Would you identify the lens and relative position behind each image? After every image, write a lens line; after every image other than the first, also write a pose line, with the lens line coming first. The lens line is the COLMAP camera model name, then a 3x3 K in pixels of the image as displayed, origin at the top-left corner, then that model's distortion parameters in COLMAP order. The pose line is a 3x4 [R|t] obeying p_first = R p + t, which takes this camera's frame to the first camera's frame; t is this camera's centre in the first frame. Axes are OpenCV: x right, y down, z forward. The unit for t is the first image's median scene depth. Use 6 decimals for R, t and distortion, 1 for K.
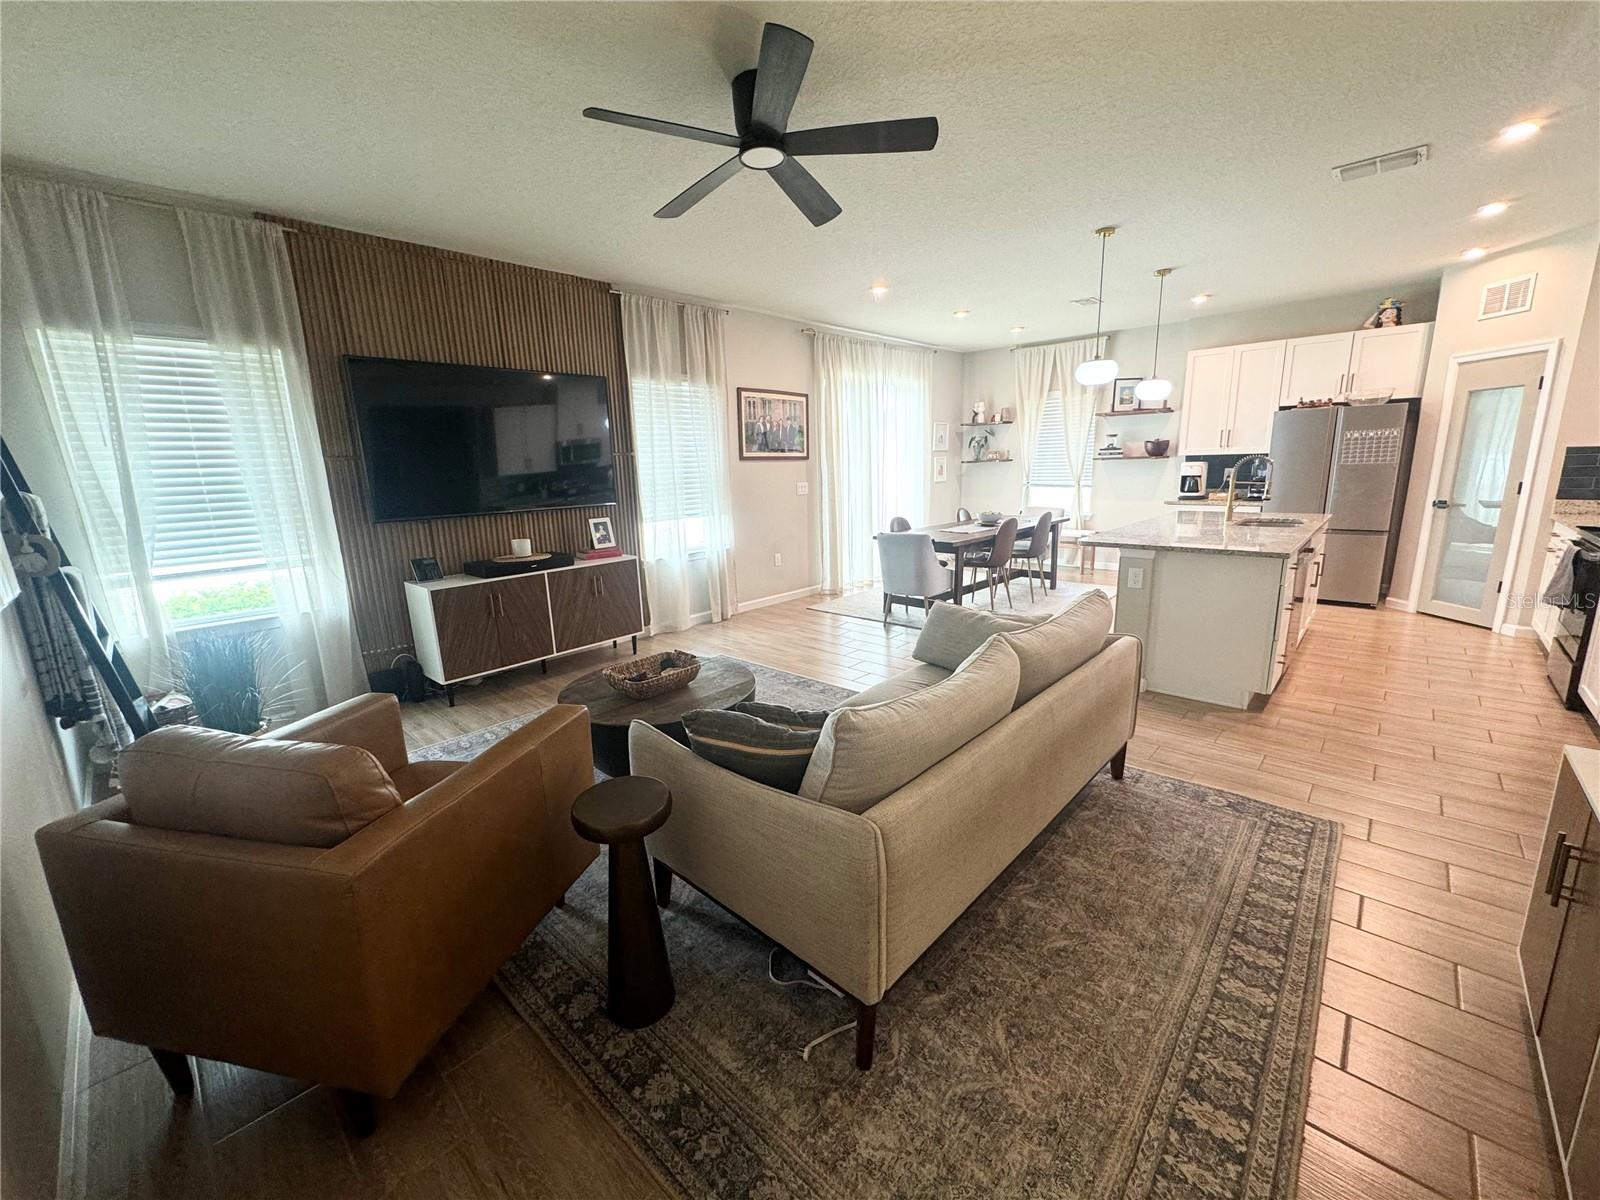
lens RADIAL K [[639.3, 0, 800.7], [0, 639.3, 602.4], [0, 0, 1]] dist [-0.002128, 0.000169]
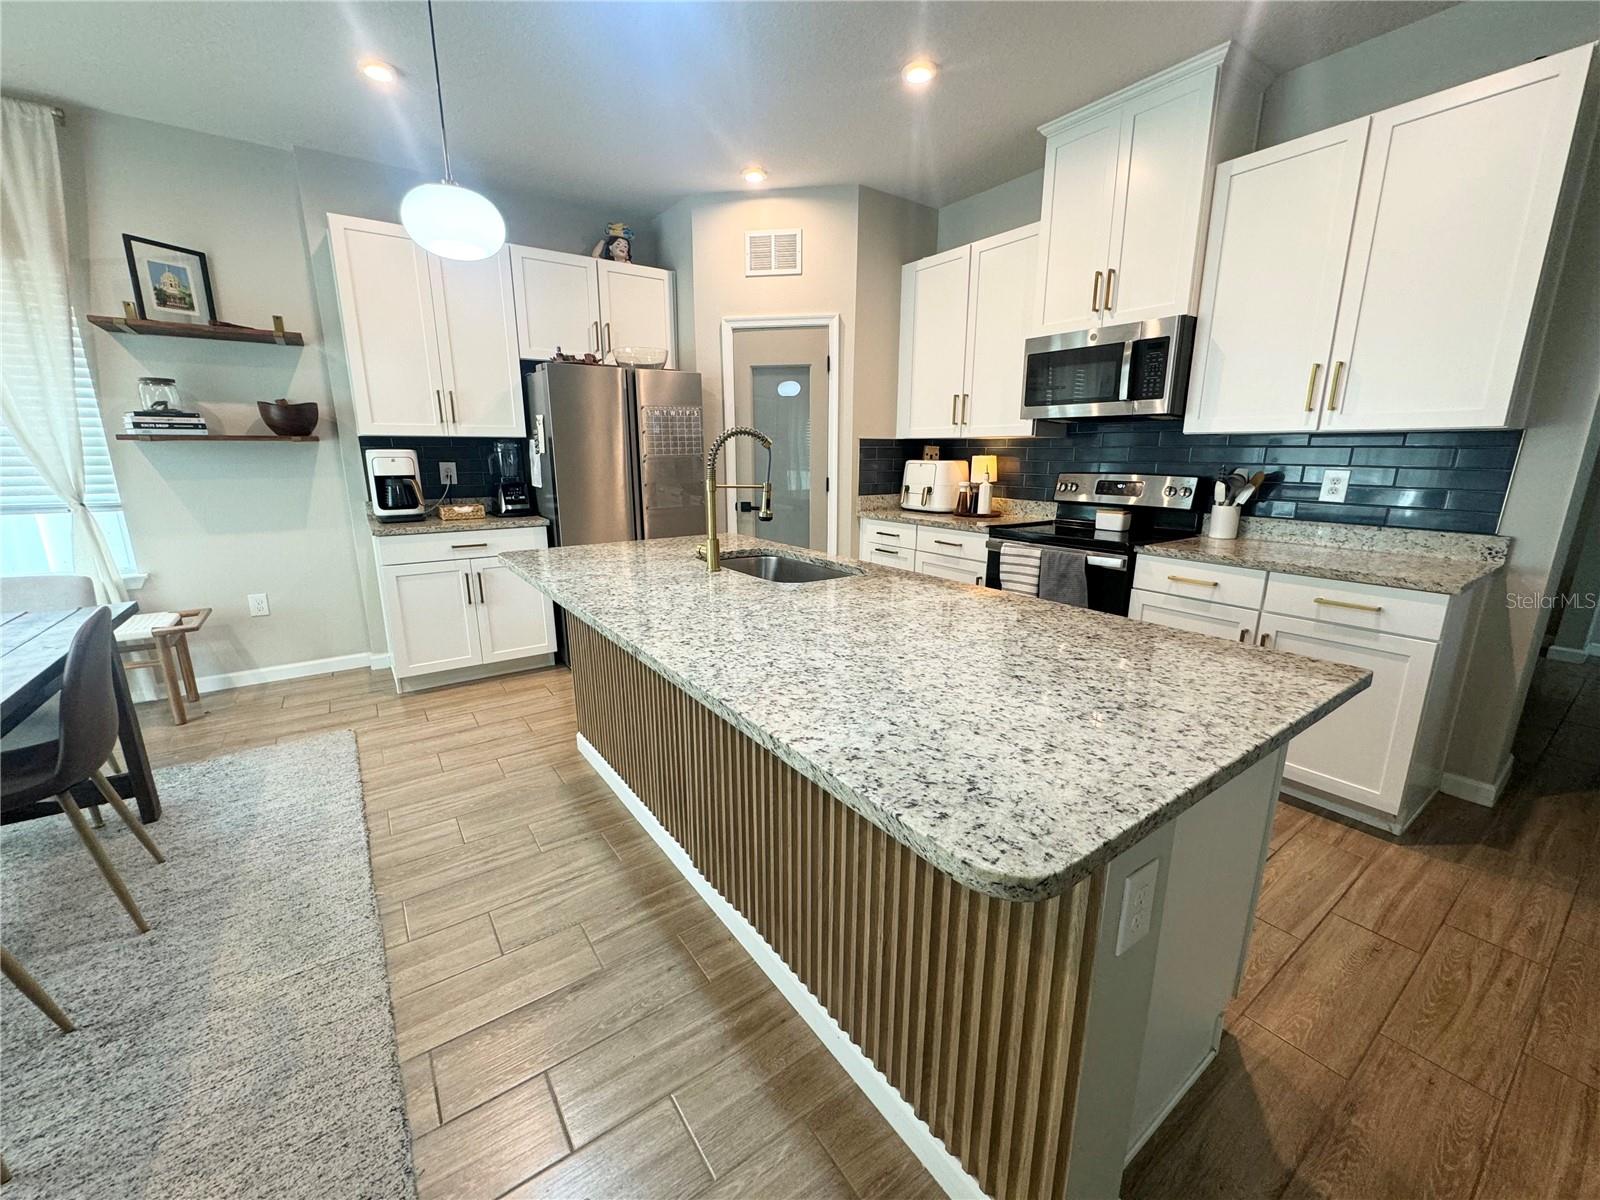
lens RADIAL K [[639.3, 0, 803.3], [0, 639.3, 599.1], [0, 0, 1]] dist [-0.002128, 0.000169]
pose [[0.205048, -0.194921, 0.959146, 0.207772], [0.203097, 0.967112, 0.153121, -0.142176], [-0.957448, 0.163402, 0.237893, 0.719058]]
